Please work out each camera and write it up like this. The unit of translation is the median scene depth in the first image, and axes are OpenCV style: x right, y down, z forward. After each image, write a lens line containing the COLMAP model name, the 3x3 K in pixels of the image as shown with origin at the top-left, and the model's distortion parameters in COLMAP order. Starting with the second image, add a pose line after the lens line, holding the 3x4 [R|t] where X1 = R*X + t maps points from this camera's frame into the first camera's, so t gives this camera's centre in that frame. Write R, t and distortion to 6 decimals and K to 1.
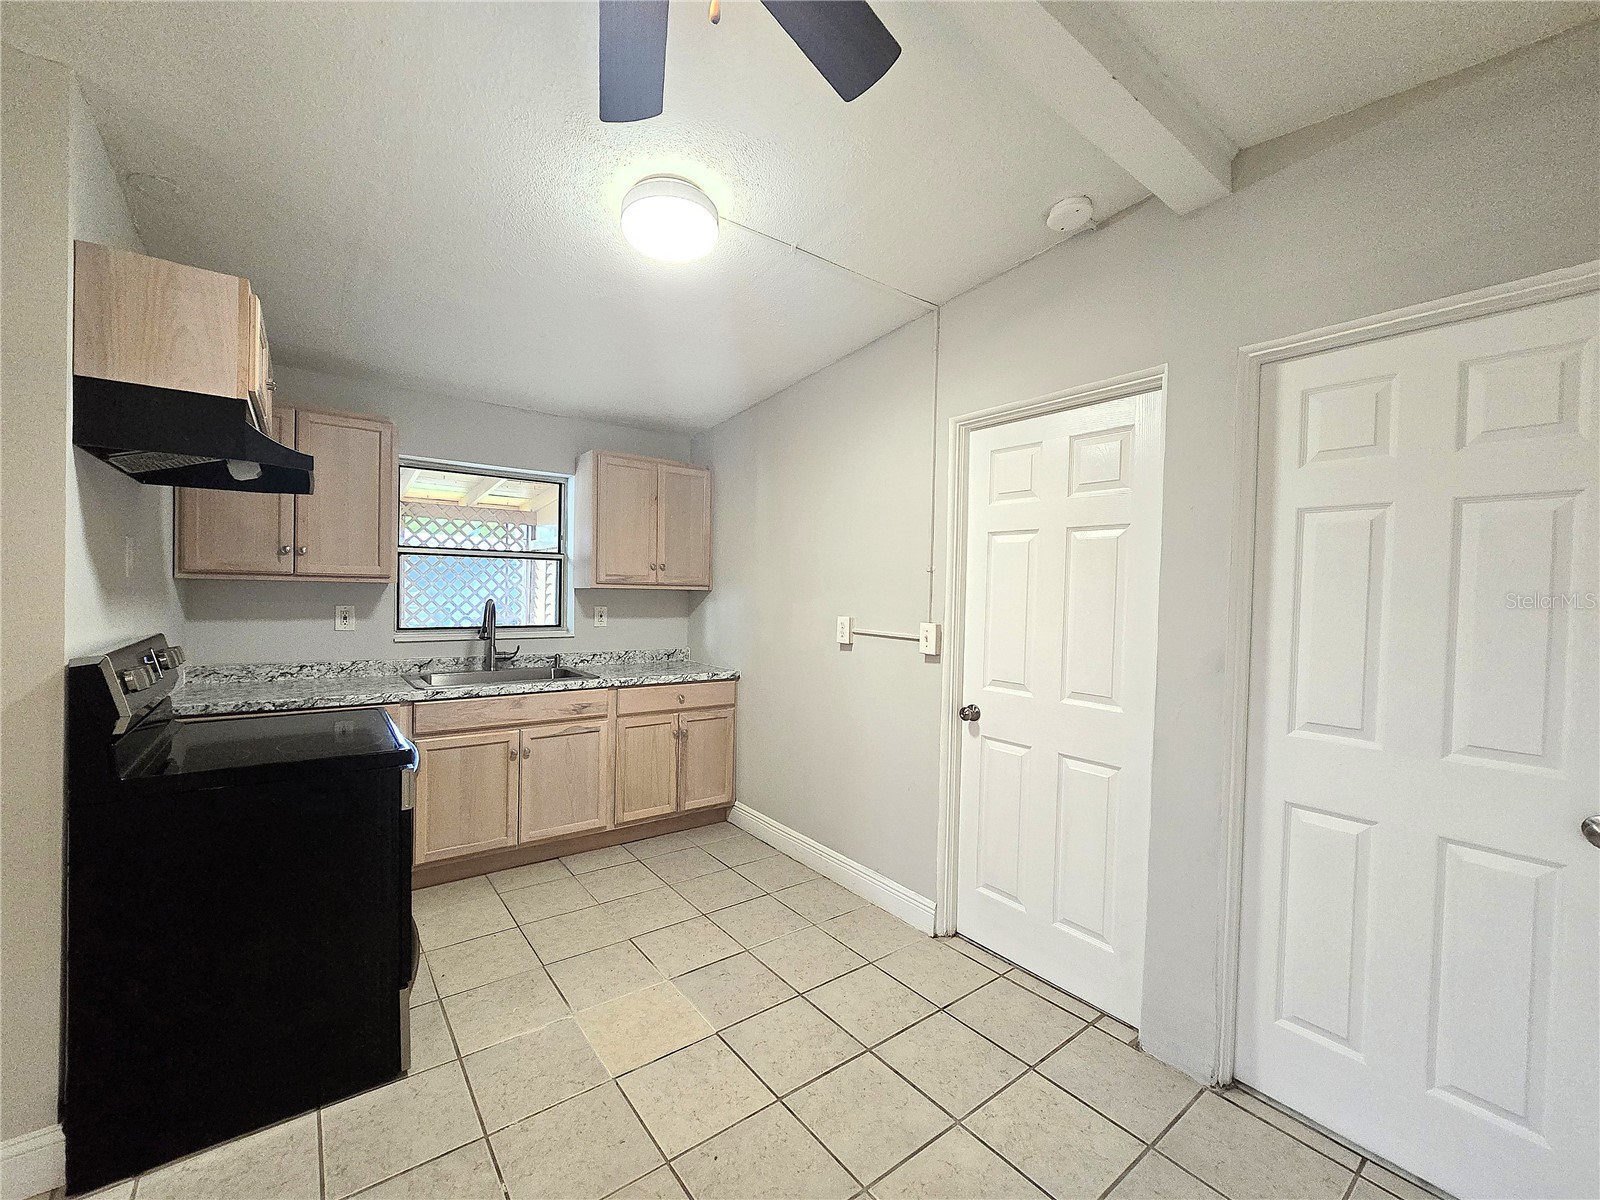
lens RADIAL K [[658.4, 0, 790.2], [0, 658.4, 602.2], [0, 0, 1]] dist [-0.002532, 0.000003]
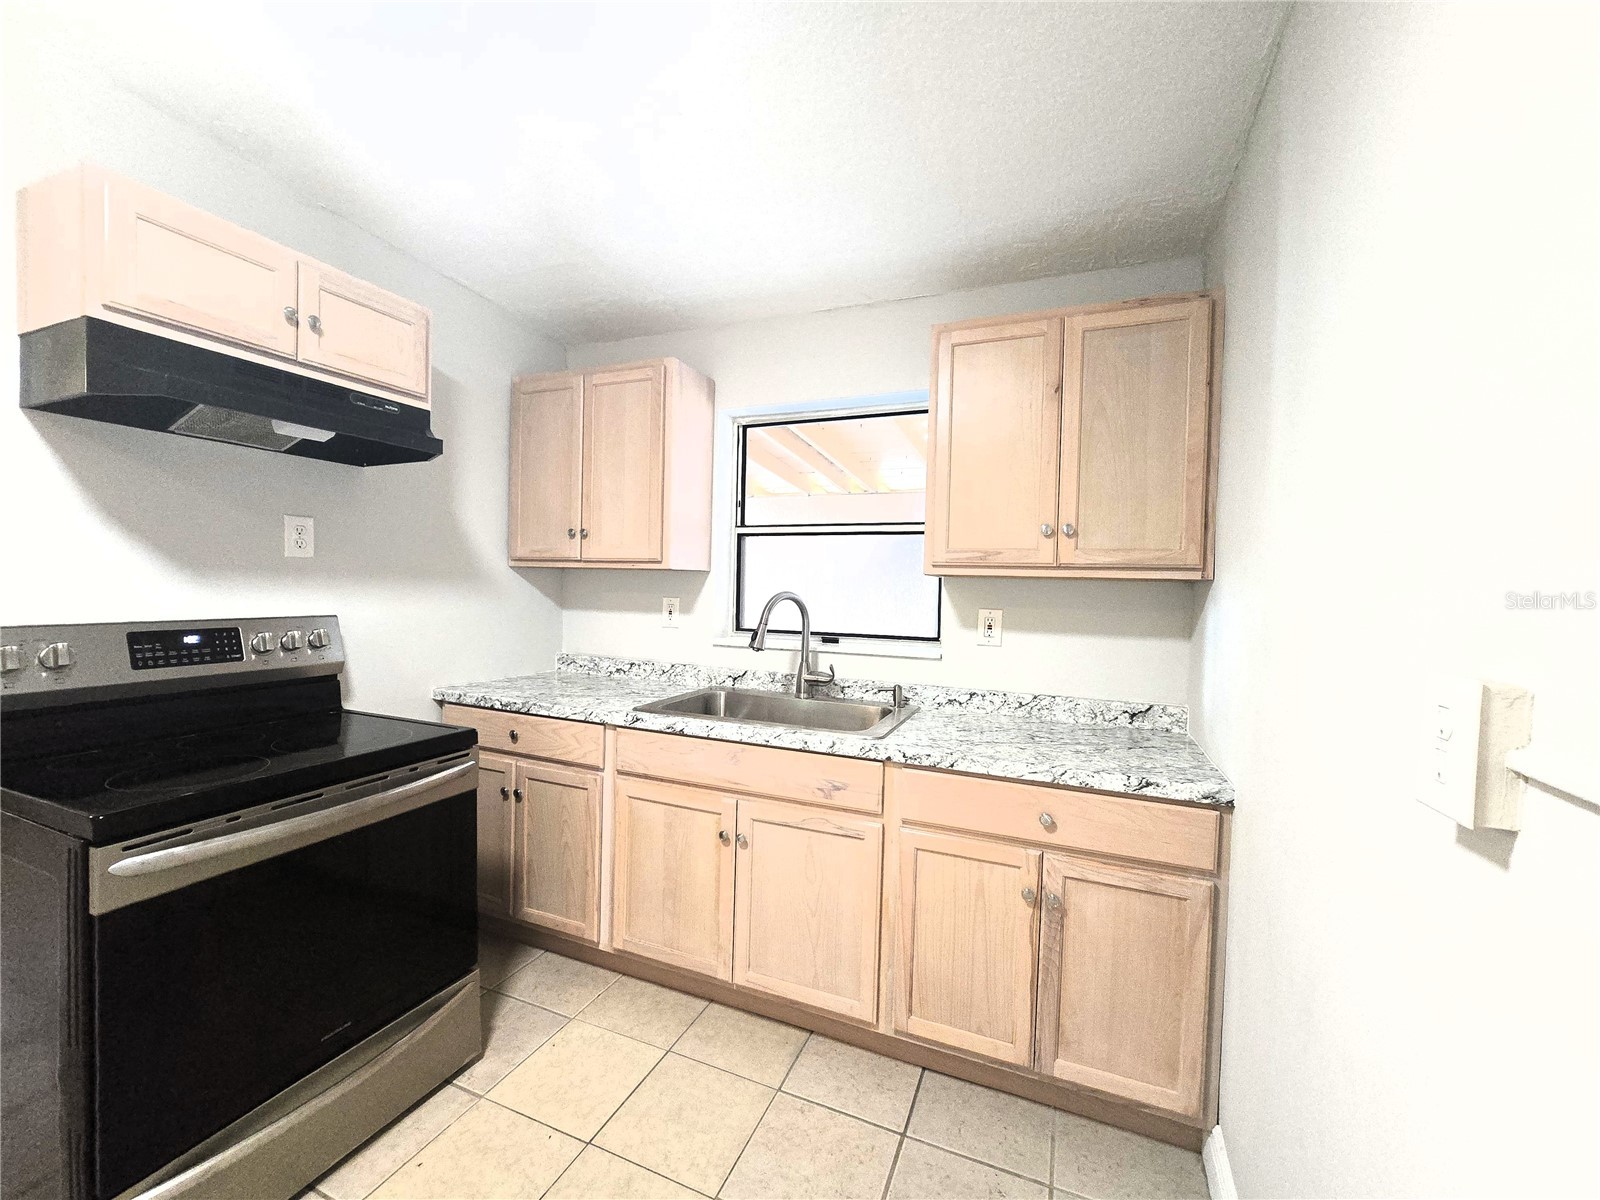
lens RADIAL K [[658.4, 0, 790.2], [0, 658.4, 602.2], [0, 0, 1]] dist [-0.002532, 0.000003]
pose [[0.501515, 0.015818, -0.865004, 0.146526], [-0.028565, 0.999590, 0.001717, 0.005043], [0.864677, 0.023848, 0.501761, 0.722046]]
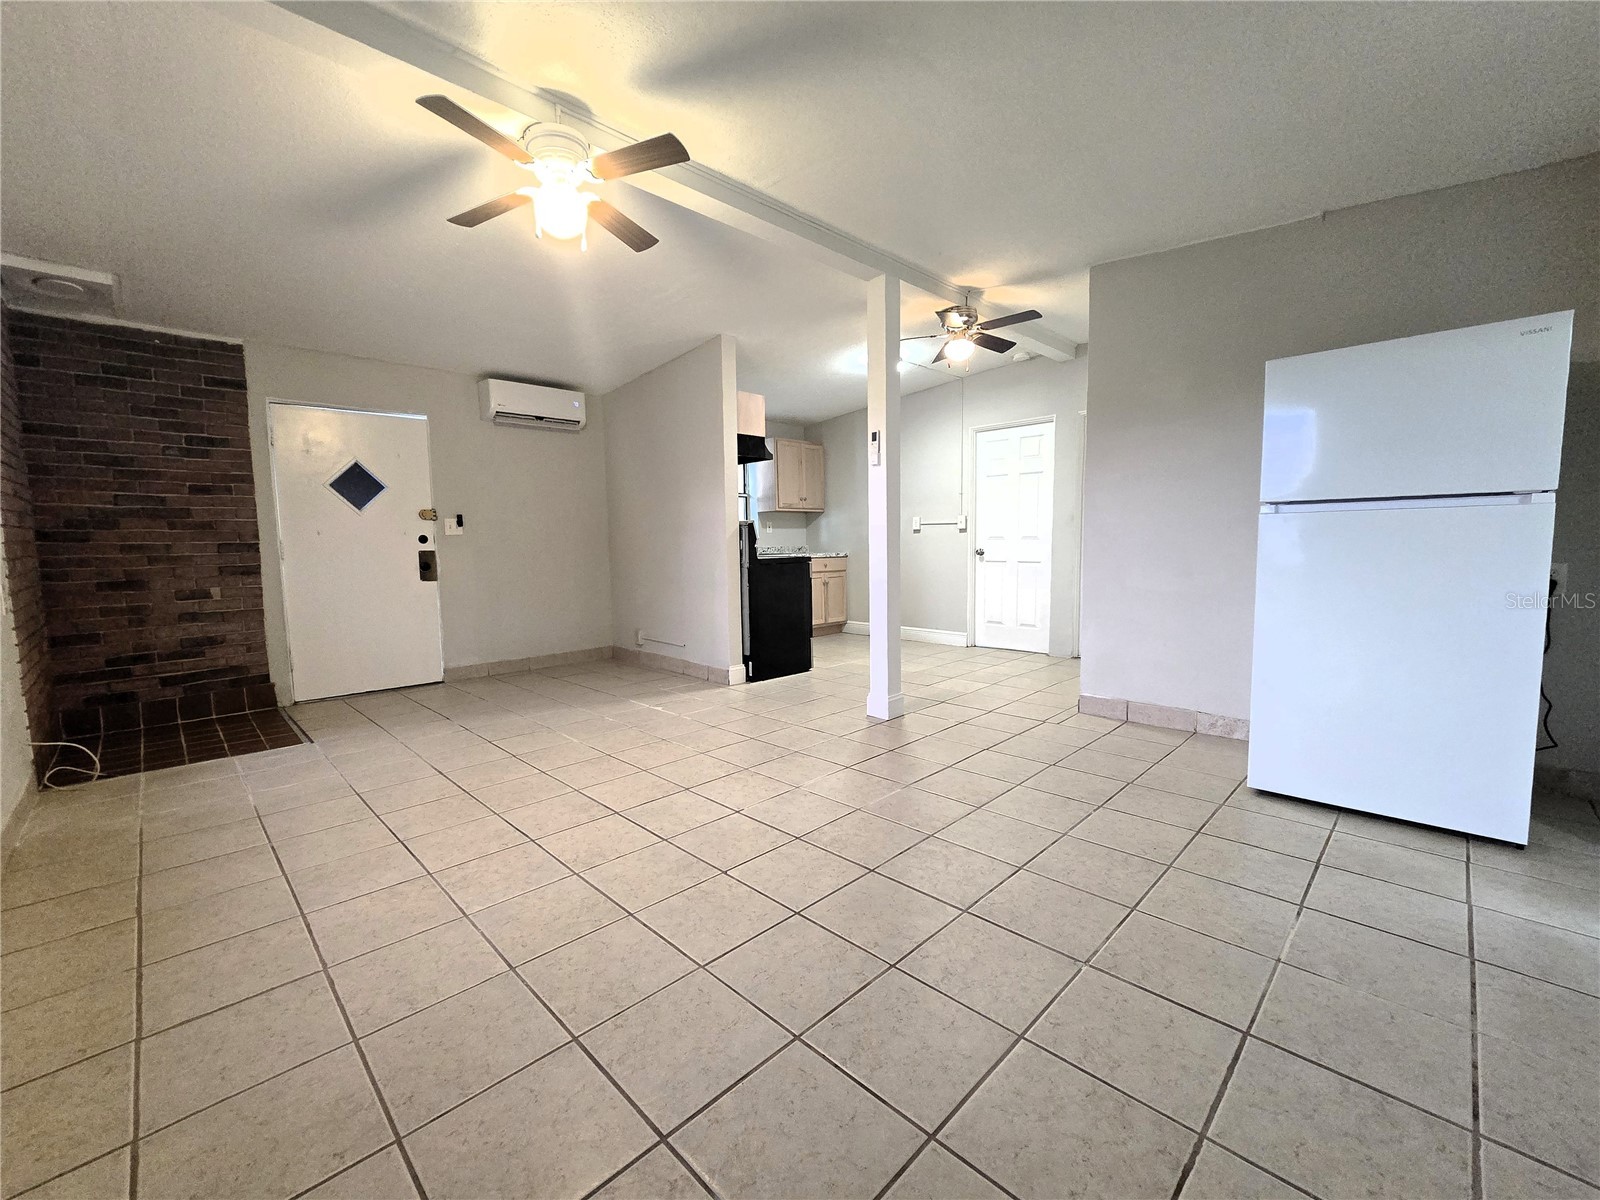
lens RADIAL K [[654.1, 0, 788.4], [0, 654.1, 602.3], [0, 0, 1]] dist [-0.008447, 0.004167]
pose [[0.990620, -0.049823, 0.127240, -0.610494], [0.039990, 0.996096, 0.078700, 0.112630], [-0.130664, -0.072873, 0.988745, -1.069369]]
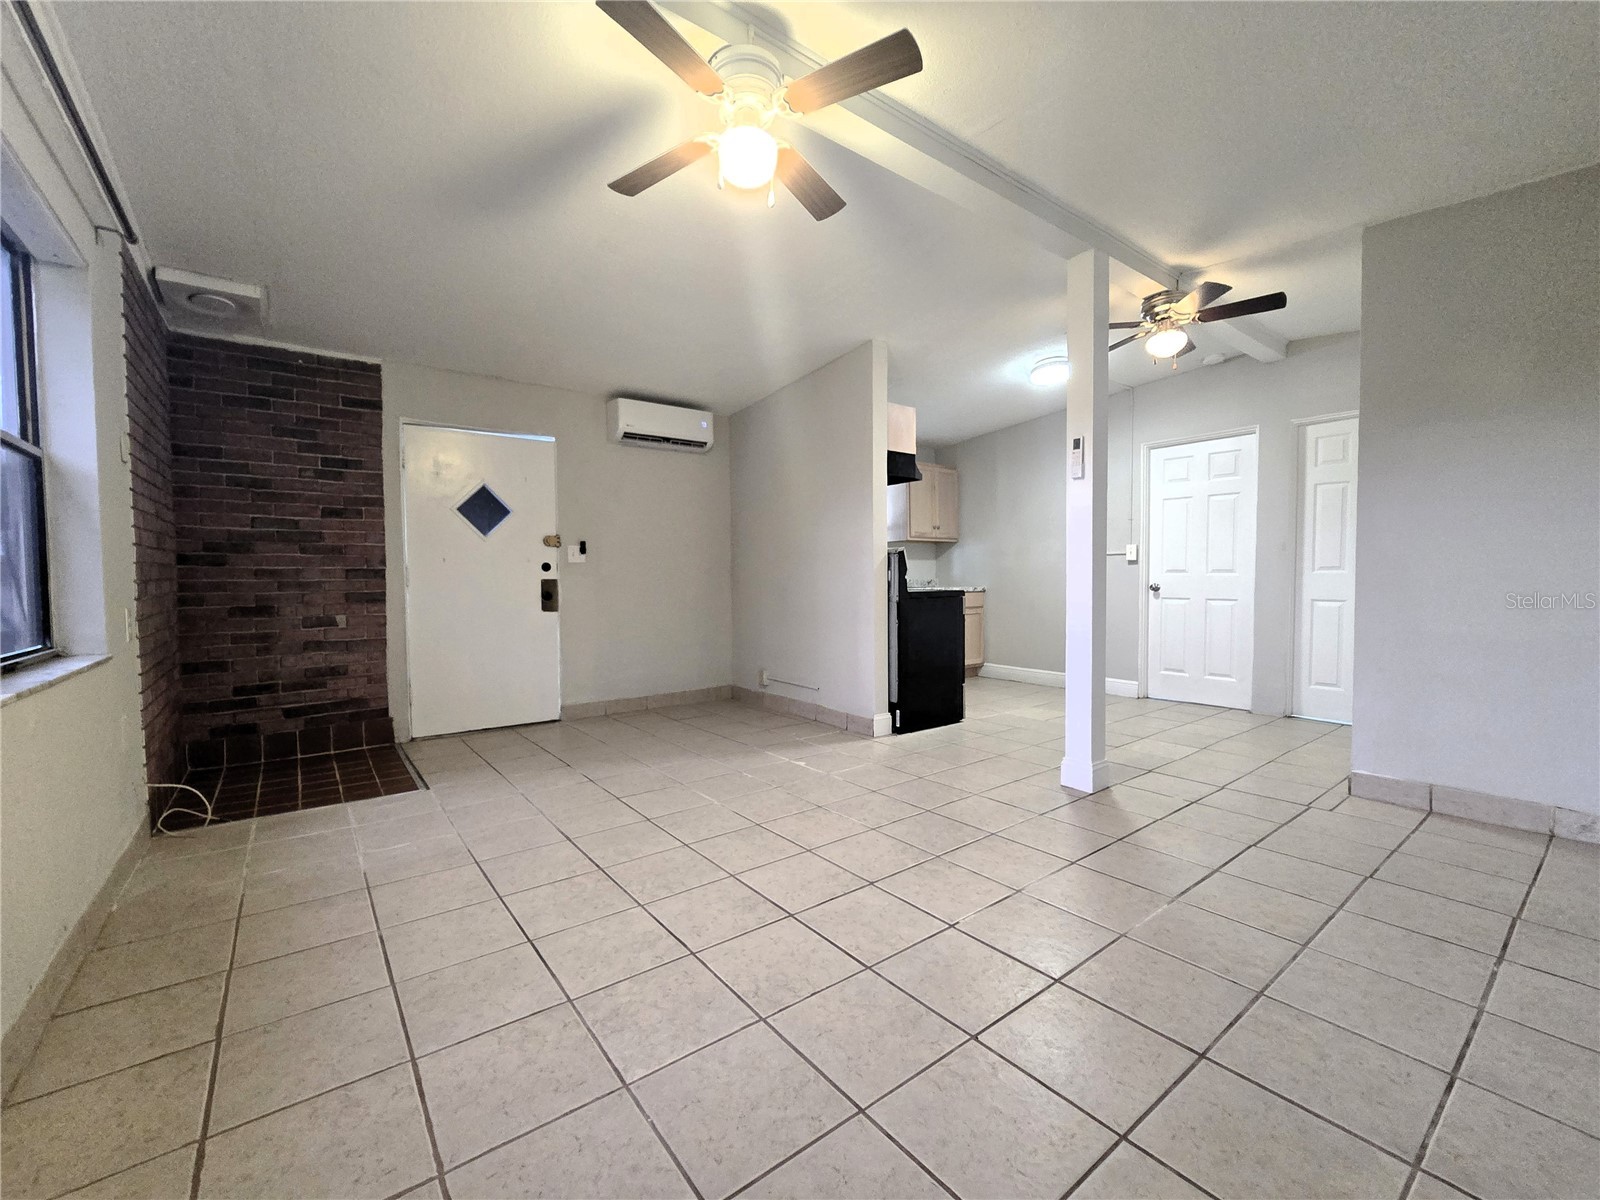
lens RADIAL K [[658.4, 0, 790.2], [0, 658.4, 602.2], [0, 0, 1]] dist [-0.002532, 0.000003]
pose [[0.999548, -0.030054, 0.001143, -0.725039], [0.030025, 0.999346, 0.020140, 0.116022], [-0.001748, -0.020096, 0.999797, -0.881821]]
